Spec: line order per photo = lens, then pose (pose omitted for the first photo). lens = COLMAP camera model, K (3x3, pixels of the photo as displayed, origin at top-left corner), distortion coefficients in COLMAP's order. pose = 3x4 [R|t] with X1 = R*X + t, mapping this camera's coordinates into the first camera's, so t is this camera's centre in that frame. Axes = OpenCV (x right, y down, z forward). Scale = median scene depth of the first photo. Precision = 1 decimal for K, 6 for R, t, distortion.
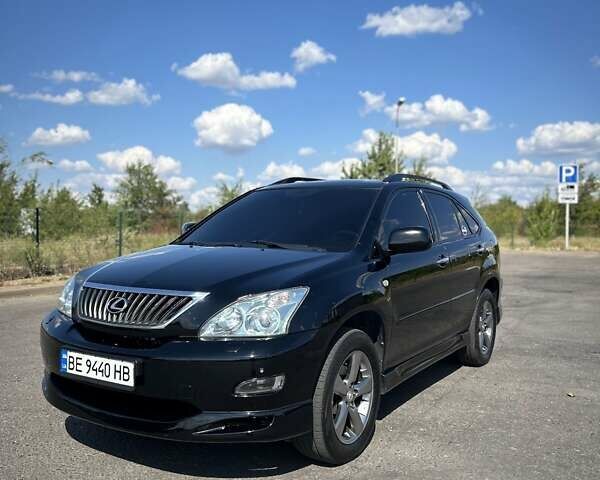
lens RADIAL K [[630.3, 0, 304.8], [0, 630.3, 235.2], [0, 0, 1]] dist [0.048129, 0.000000]
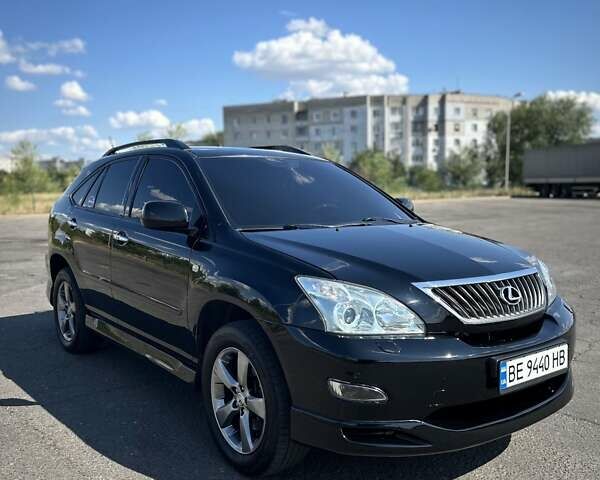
lens RADIAL K [[630.3, 0, 300.0], [0, 630.3, 239.2], [0, 0, 1]] dist [0.048129, 0.000000]
pose [[0.320391, -0.094437, 0.942566, -1.246773], [0.032443, 0.995528, 0.088716, -0.058434], [-0.946730, 0.002156, 0.322022, 1.012193]]
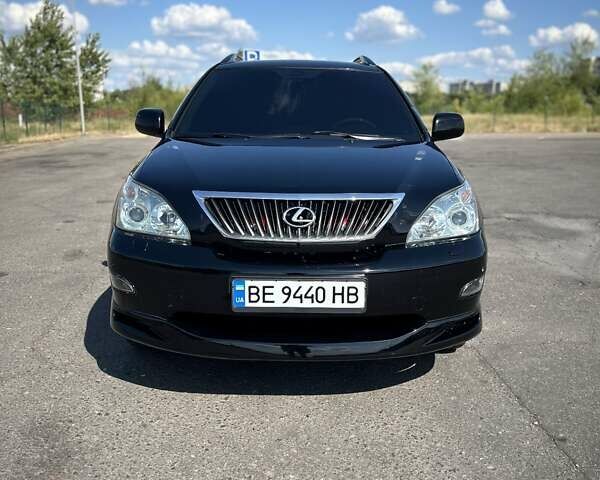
lens RADIAL K [[630.3, 0, 299.7], [0, 630.3, 243.4], [0, 0, 1]] dist [0.048129, 0.000000]
pose [[0.835395, -0.117584, 0.536925, -0.749463], [0.011954, 0.980506, 0.196127, -0.016194], [-0.549519, -0.157425, 0.820516, 0.335251]]
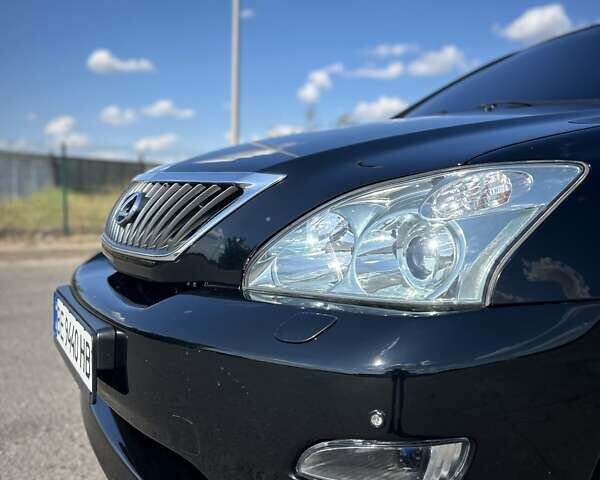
lens RADIAL K [[630.3, 0, 298.4], [0, 630.3, 240.5], [0, 0, 1]] dist [0.048129, 0.000000]
pose [[0.879419, 0.050482, -0.473364, 0.031822], [-0.024956, 0.997883, 0.060057, 0.105745], [0.475394, -0.041002, 0.878817, 0.667905]]
